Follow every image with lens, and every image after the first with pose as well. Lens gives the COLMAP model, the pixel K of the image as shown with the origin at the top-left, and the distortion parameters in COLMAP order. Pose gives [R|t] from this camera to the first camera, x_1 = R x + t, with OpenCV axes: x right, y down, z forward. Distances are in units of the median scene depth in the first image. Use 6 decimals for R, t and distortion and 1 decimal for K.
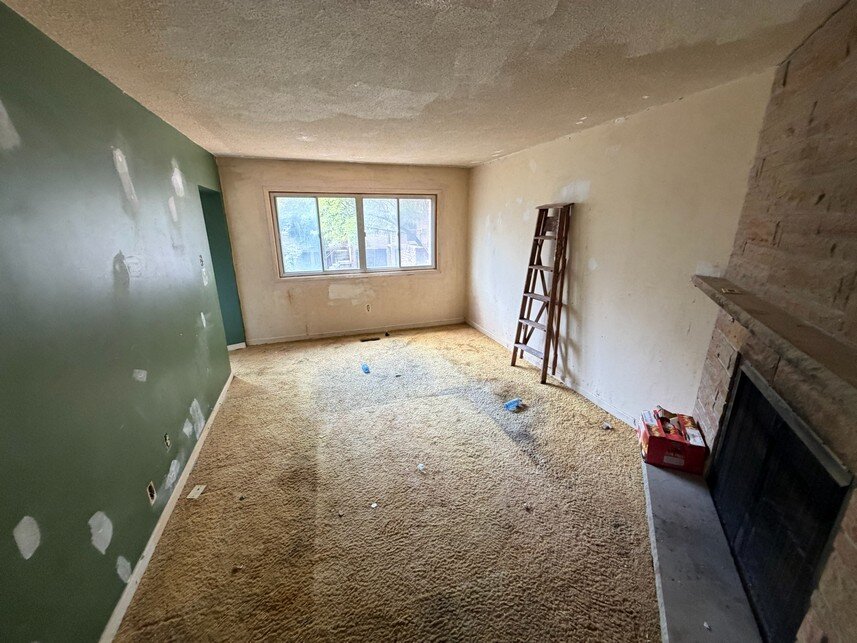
lens RADIAL K [[346.1, 0, 428.5], [0, 346.1, 321.5], [0, 0, 1]] dist [0.001102, 0.000083]
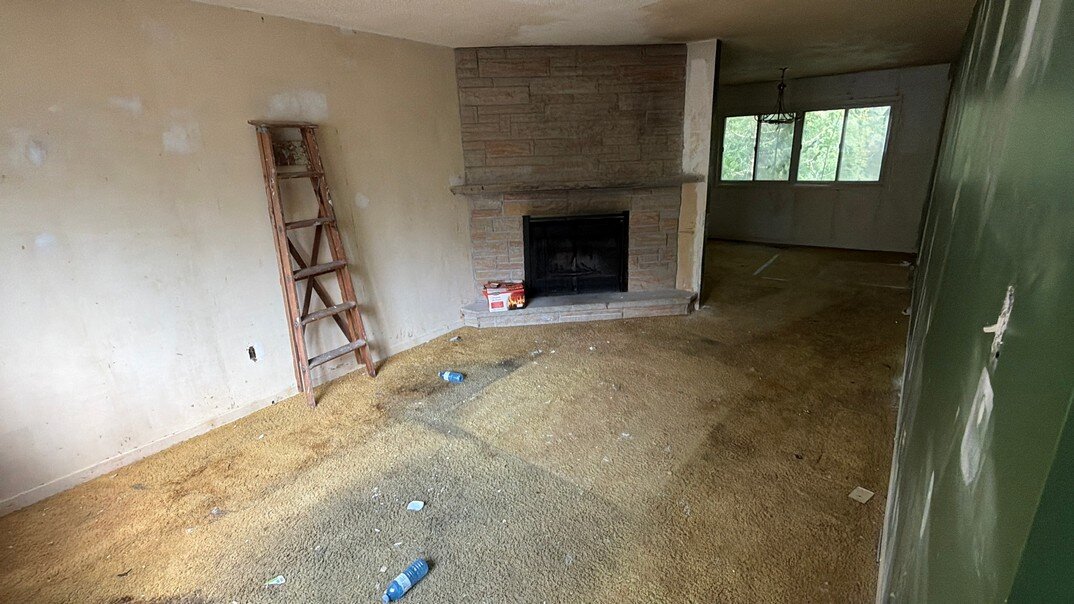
lens RADIAL K [[481.9, 0, 537.0], [0, 481.9, 302.0], [0, 0, 1]] dist [0.004057, 0.000192]
pose [[-0.546104, -0.222676, 0.807580, -0.931346], [0.278958, 0.860667, 0.425952, -0.421836], [-0.789907, 0.457895, -0.407896, 1.600509]]
